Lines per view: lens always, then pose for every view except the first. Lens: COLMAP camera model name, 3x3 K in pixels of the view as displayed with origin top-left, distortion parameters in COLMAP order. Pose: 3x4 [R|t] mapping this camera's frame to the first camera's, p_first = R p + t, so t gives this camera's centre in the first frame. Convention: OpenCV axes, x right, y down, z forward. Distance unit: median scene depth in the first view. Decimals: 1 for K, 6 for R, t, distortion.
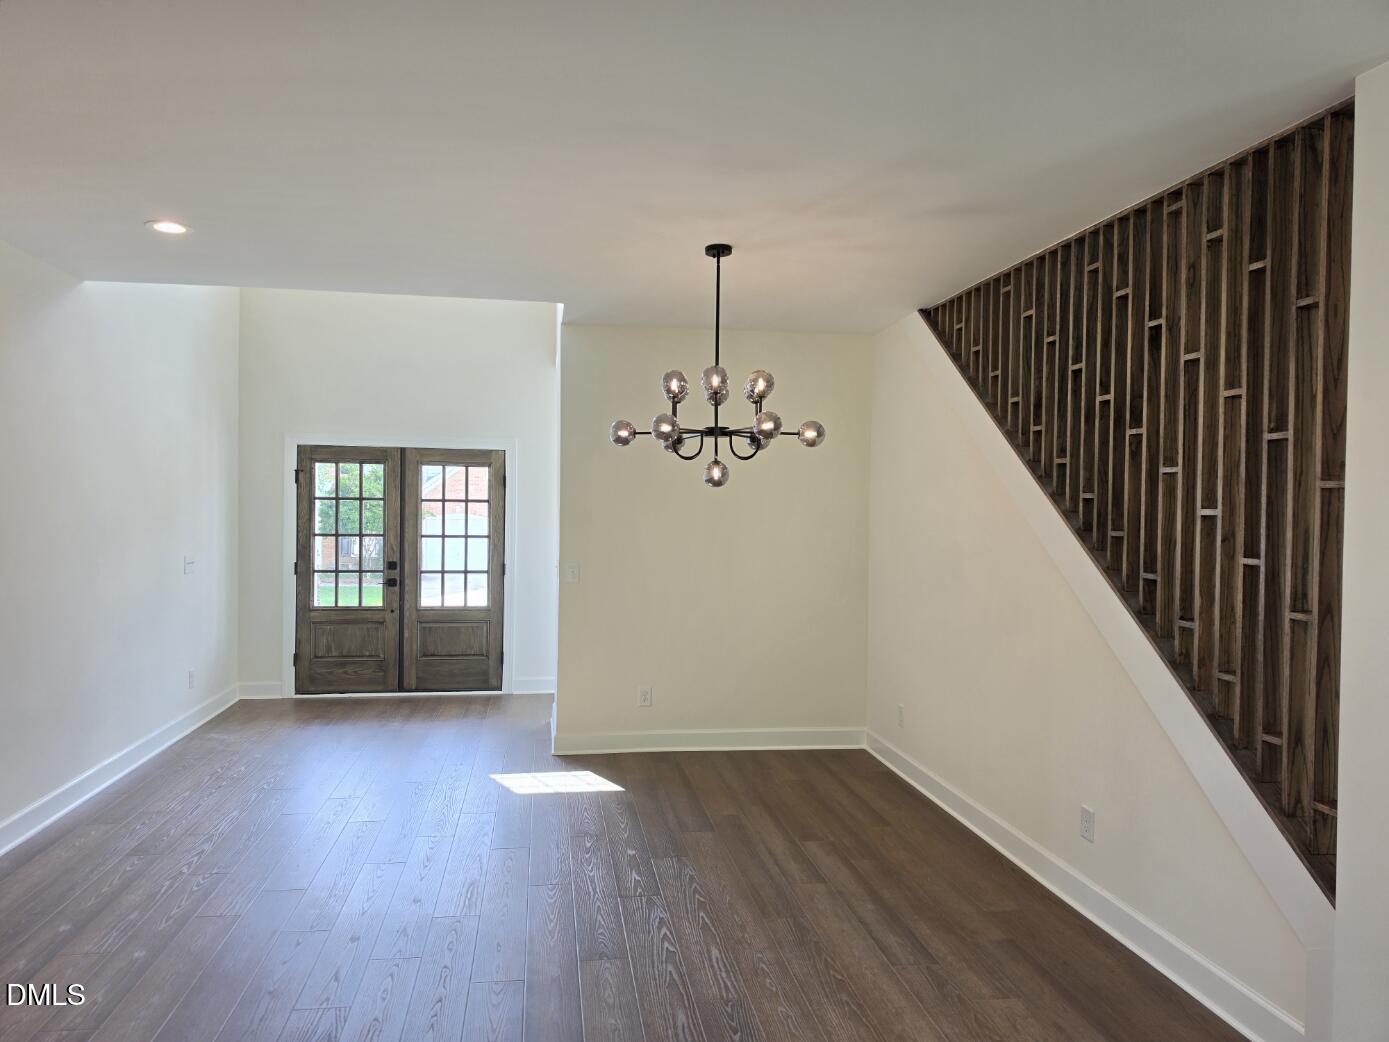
lens RADIAL K [[962.0, 0, 692.9], [0, 962.0, 523.0], [0, 0, 1]] dist [0.032687, -0.034149]
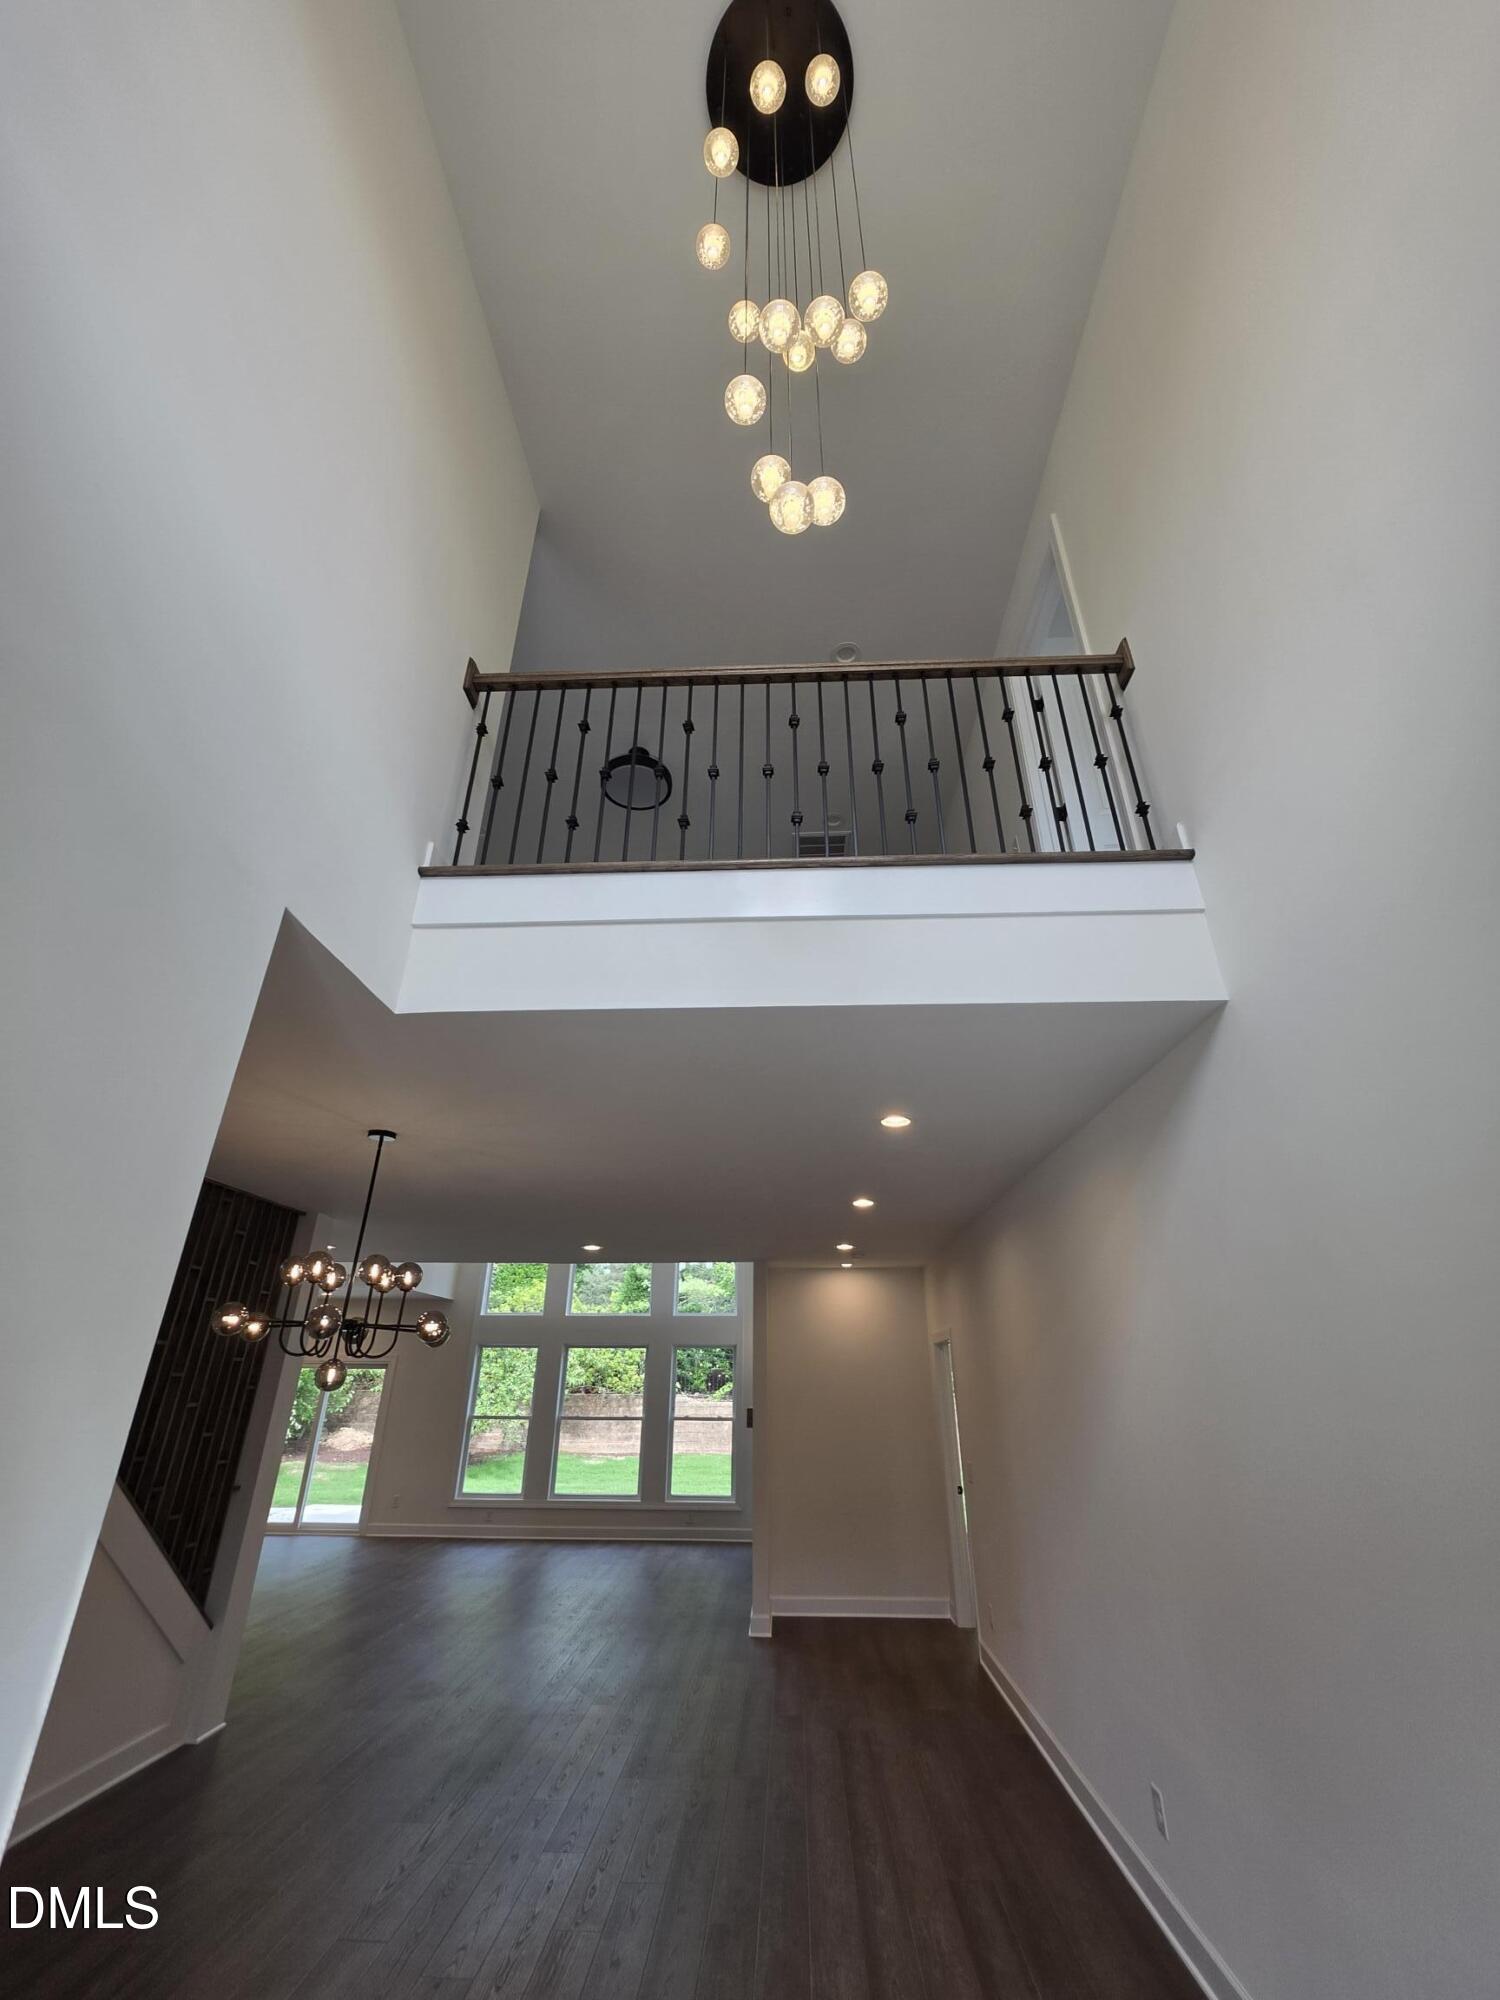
lens RADIAL K [[804.4, 0, 751.7], [0, 804.4, 983.3], [0, 0, 1]] dist [-0.006455, 0.000380]
pose [[-0.978801, 0.077738, 0.189487, -0.547920], [-0.010608, 0.904685, -0.425949, -0.069466], [-0.204538, -0.418930, -0.884682, 1.781896]]
